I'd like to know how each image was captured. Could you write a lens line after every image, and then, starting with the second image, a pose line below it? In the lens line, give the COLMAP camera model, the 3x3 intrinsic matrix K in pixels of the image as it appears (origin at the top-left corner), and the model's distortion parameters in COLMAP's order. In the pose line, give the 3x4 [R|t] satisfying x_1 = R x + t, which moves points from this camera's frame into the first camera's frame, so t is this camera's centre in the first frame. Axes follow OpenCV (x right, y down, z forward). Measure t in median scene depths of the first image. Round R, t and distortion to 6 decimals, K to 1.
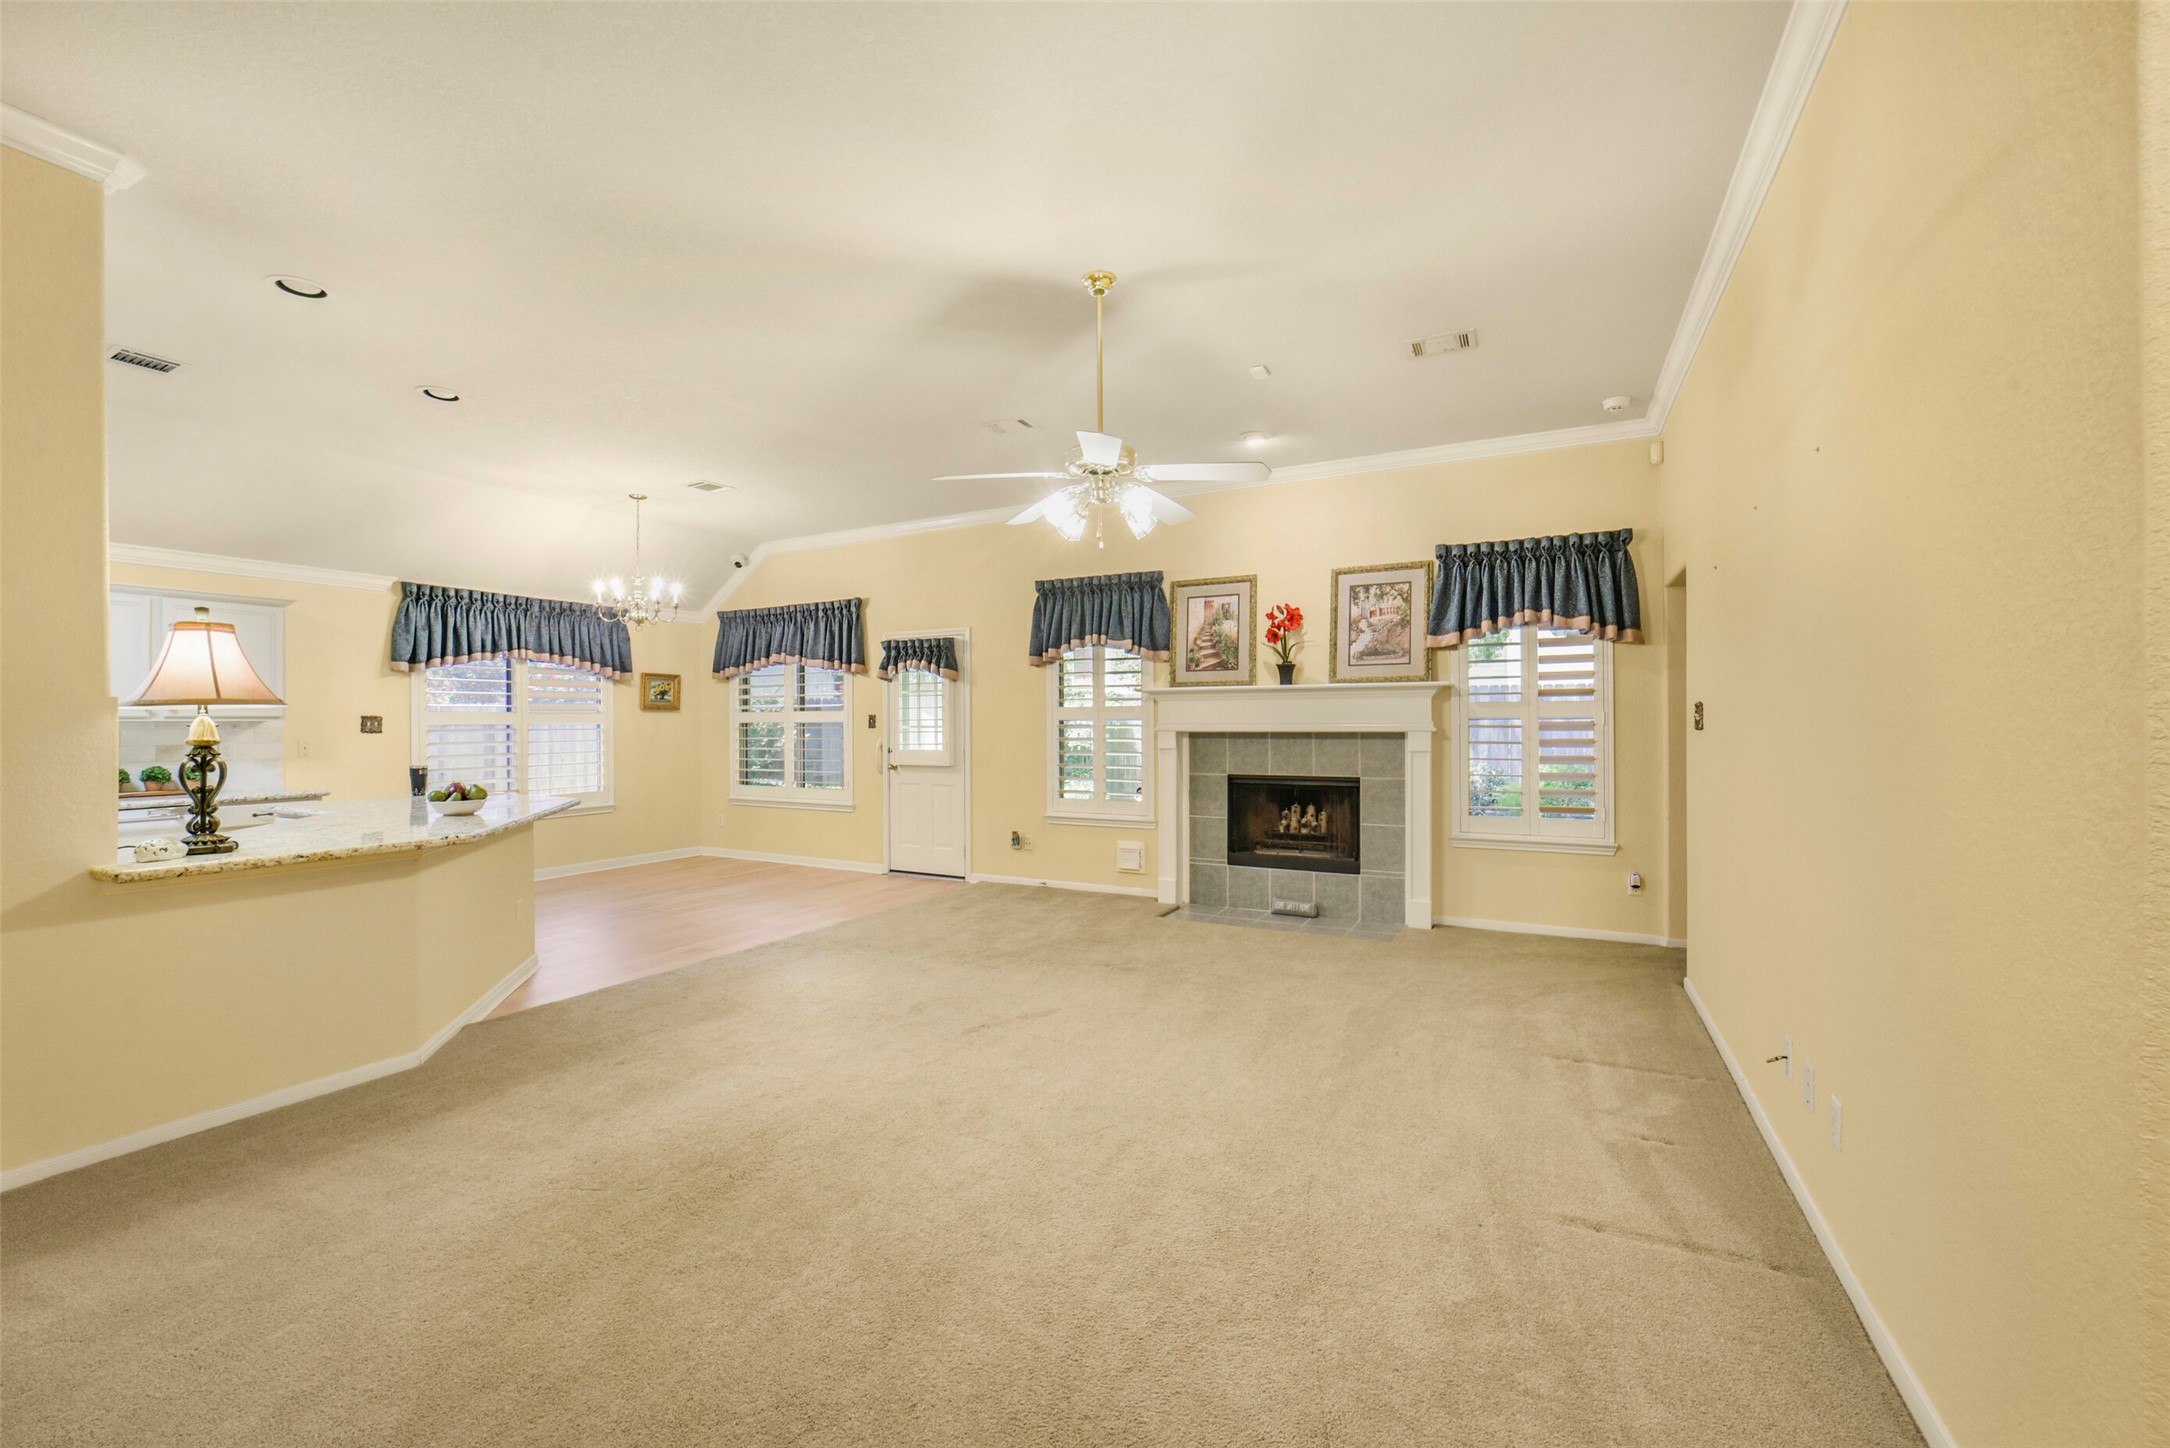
lens RADIAL K [[869.2, 0, 1095.9], [0, 869.2, 720.7], [0, 0, 1]] dist [-0.035230, 0.008996]
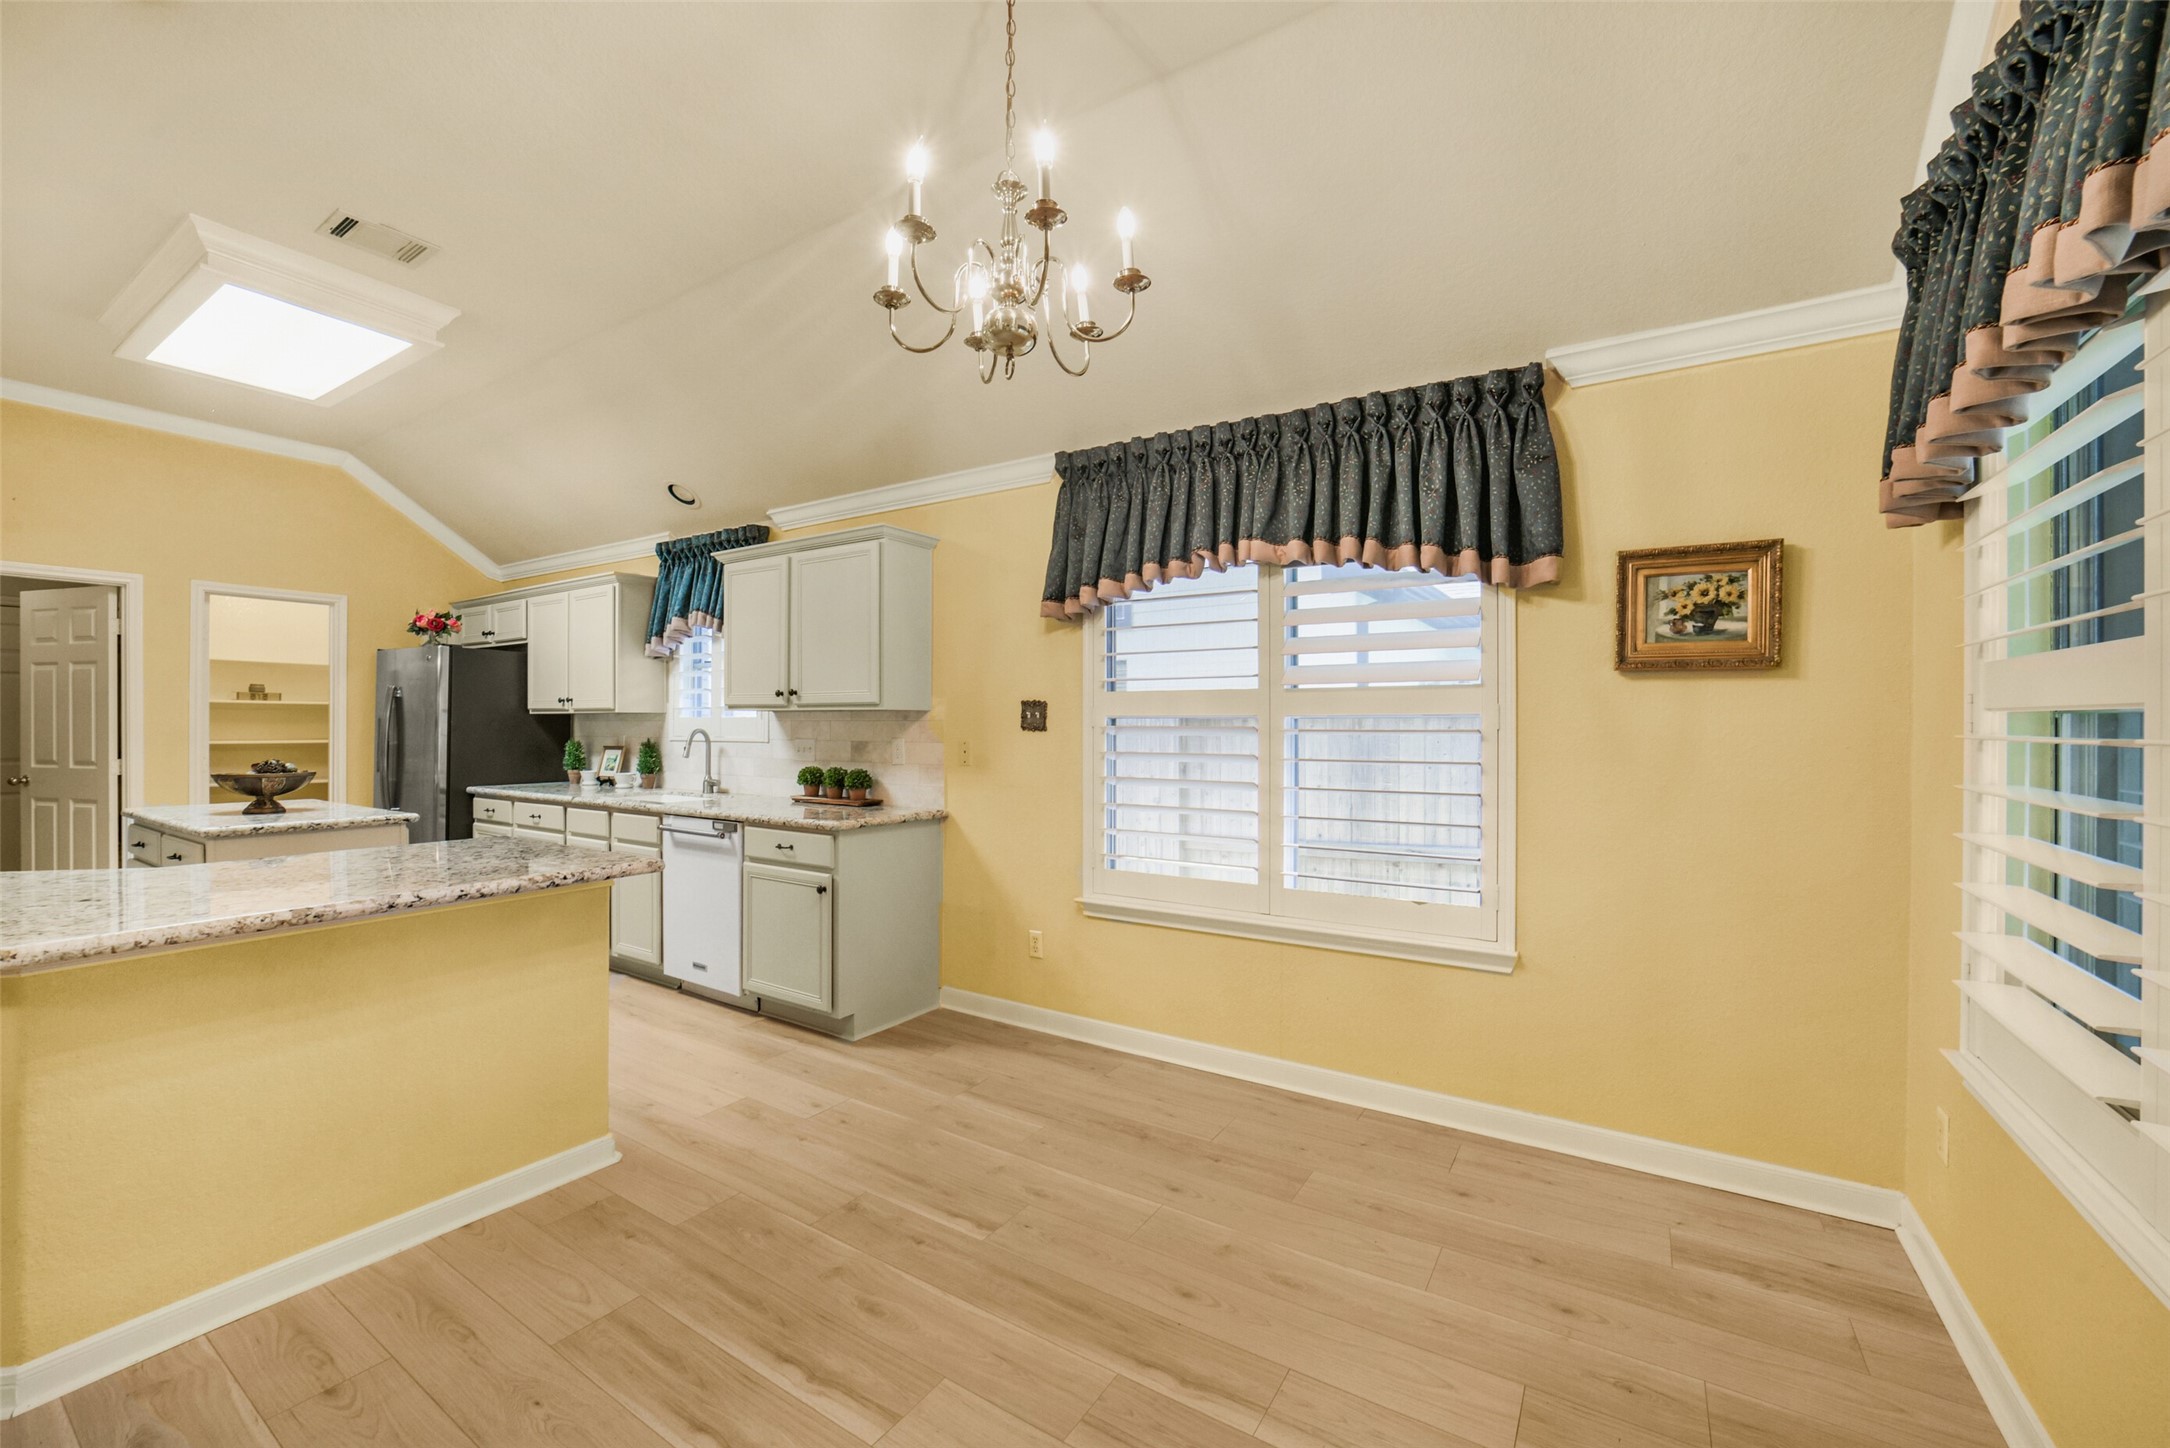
lens RADIAL K [[869.2, 0, 1088.8], [0, 869.2, 718.4], [0, 0, 1]] dist [-0.035230, 0.008996]
pose [[-0.082824, 0.000706, -0.996564, -0.261957], [-0.002433, 0.999997, 0.000911, 0.005856], [0.996561, 0.002500, -0.082822, 1.080846]]
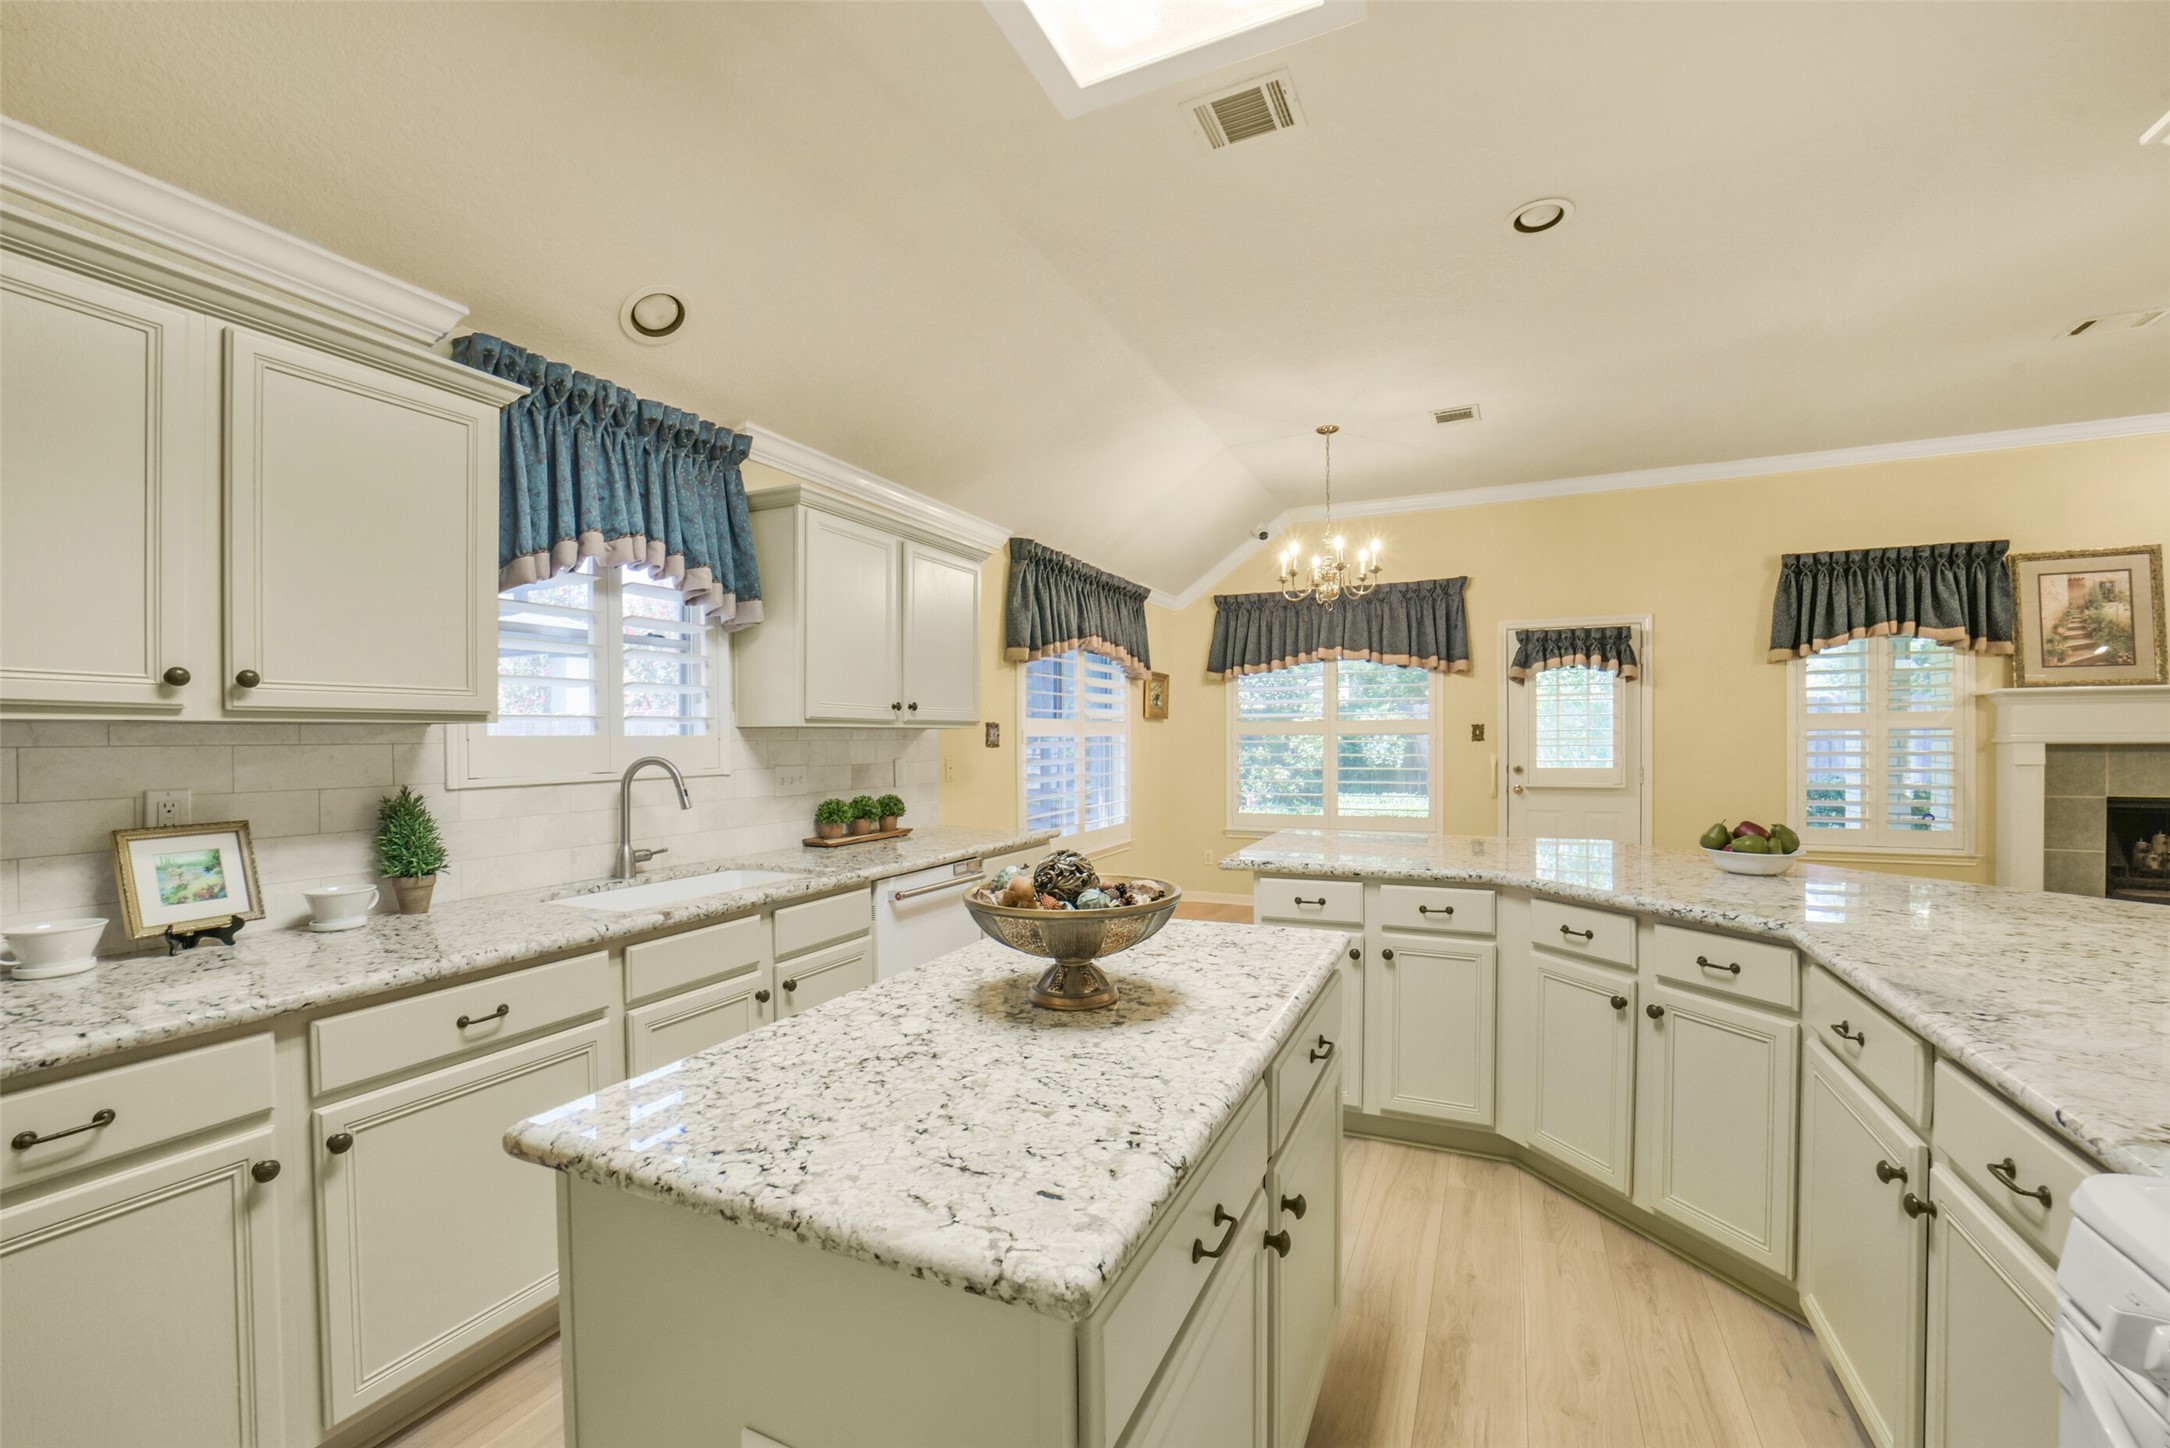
lens RADIAL K [[869.2, 0, 1086.1], [0, 869.2, 750.9], [0, 0, 1]] dist [-0.035230, 0.008996]
pose [[0.998990, -0.001506, 0.044916, -0.800941], [0.000874, 0.999901, 0.014079, 0.008192], [-0.044933, -0.014025, 0.998892, 0.264811]]
